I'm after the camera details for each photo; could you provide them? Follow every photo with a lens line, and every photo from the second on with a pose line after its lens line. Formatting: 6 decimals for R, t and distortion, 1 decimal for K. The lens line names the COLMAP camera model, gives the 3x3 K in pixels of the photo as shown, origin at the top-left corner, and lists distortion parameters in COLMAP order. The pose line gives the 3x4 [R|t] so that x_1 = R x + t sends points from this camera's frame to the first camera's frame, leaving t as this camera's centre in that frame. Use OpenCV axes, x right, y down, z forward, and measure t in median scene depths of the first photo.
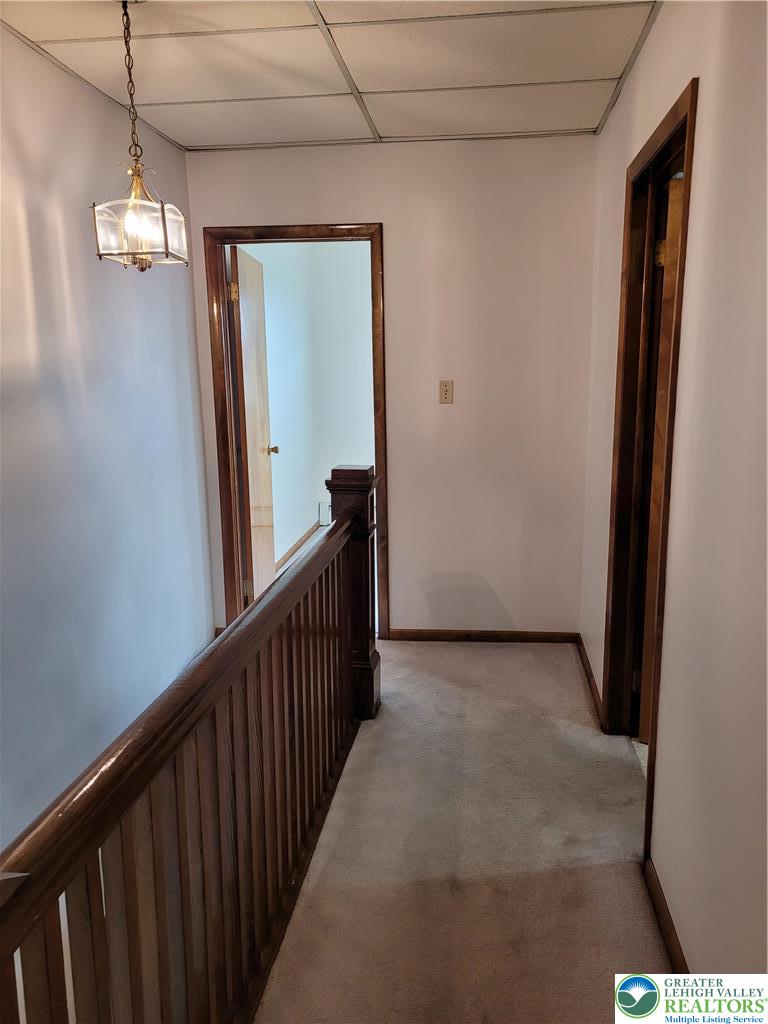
lens RADIAL K [[757.1, 0, 388.2], [0, 757.1, 511.9], [0, 0, 1]] dist [0.029911, -0.009159]
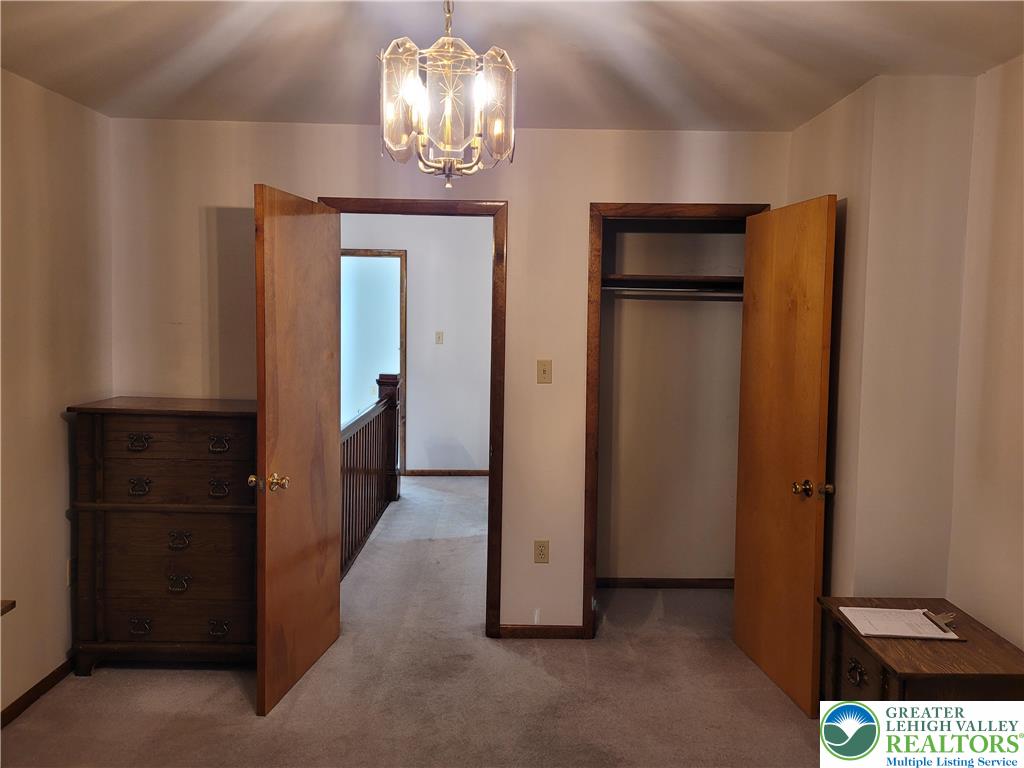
lens RADIAL K [[757.1, 0, 511.3], [0, 757.1, 379.2], [0, 0, 1]] dist [0.029911, -0.009159]
pose [[0.990465, 0.022365, 0.135938, 0.001179], [-0.009327, 0.995357, -0.095803, 0.132298], [-0.137449, 0.093621, 0.986074, -0.944492]]
